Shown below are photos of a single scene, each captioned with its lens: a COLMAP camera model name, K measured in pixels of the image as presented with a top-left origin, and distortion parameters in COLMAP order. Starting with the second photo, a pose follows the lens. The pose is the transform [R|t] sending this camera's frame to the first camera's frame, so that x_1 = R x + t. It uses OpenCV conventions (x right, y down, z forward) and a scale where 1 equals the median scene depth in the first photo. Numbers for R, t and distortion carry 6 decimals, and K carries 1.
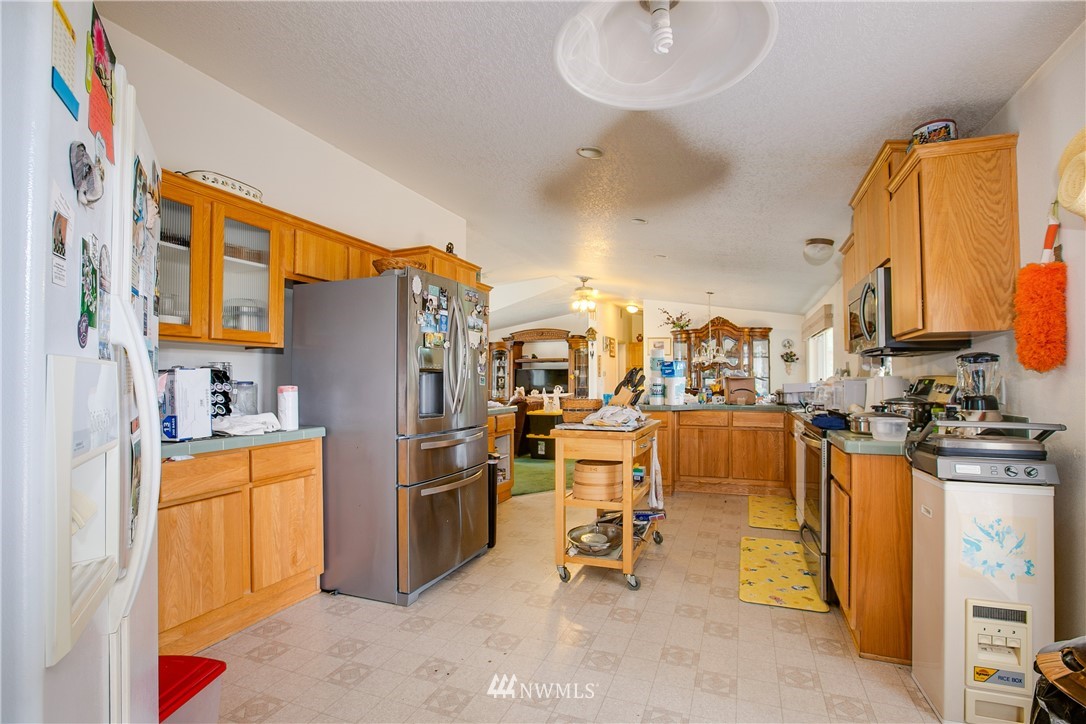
lens RADIAL K [[502.3, 0, 542.5], [0, 502.3, 368.2], [0, 0, 1]] dist [-0.032422, 0.007024]
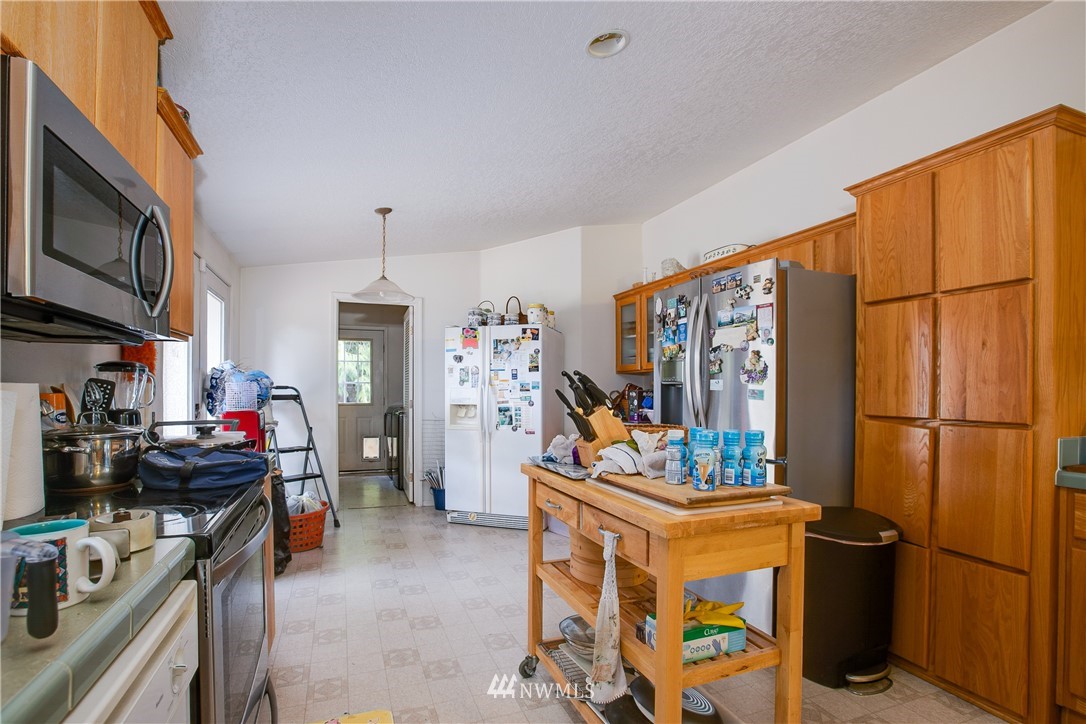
lens RADIAL K [[502.3, 0, 517.2], [0, 502.3, 389.9], [0, 0, 1]] dist [-0.032422, 0.007024]
pose [[-0.752005, -0.000334, -0.659157, 0.671146], [0.014564, 0.999747, -0.017122, 0.031070], [0.658996, -0.022476, -0.751811, 1.530004]]
